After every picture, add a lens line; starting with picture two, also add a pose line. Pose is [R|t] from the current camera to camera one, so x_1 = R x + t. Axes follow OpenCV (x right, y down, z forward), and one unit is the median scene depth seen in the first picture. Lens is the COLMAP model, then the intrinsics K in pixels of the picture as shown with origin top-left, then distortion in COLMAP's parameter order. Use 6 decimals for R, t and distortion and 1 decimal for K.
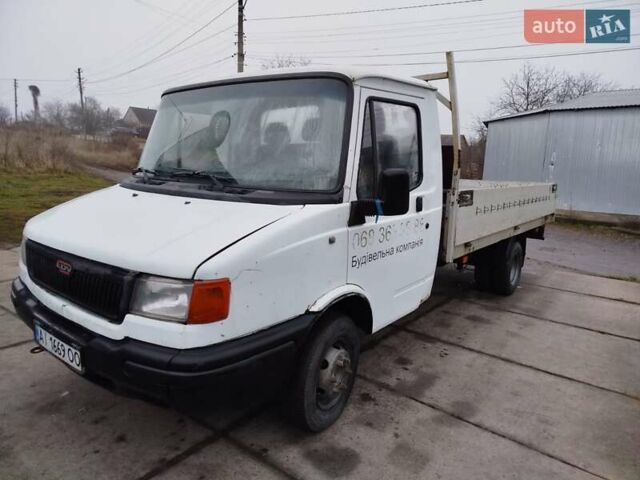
lens RADIAL K [[427.5, 0, 320.0], [0, 427.5, 240.0], [0, 0, 1]] dist [0.032347, -0.030310]
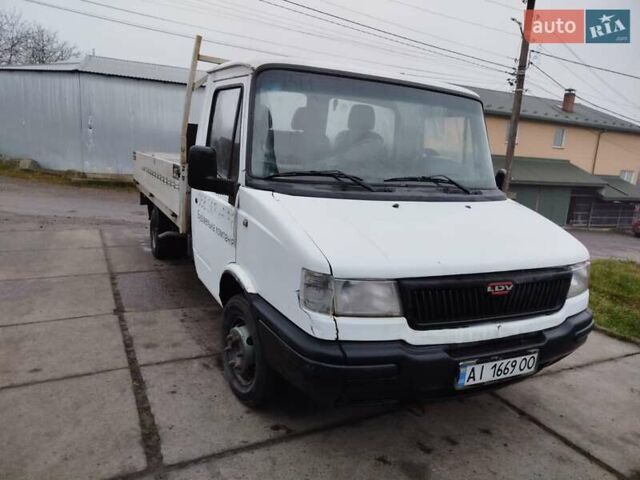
lens RADIAL K [[427.5, 0, 320.0], [0, 427.5, 240.0], [0, 0, 1]] dist [0.032347, -0.030310]
pose [[0.463260, -0.183920, 0.866927, -1.303569], [0.105075, 0.982727, 0.152338, -0.189583], [-0.879971, 0.020520, 0.474584, 0.732630]]
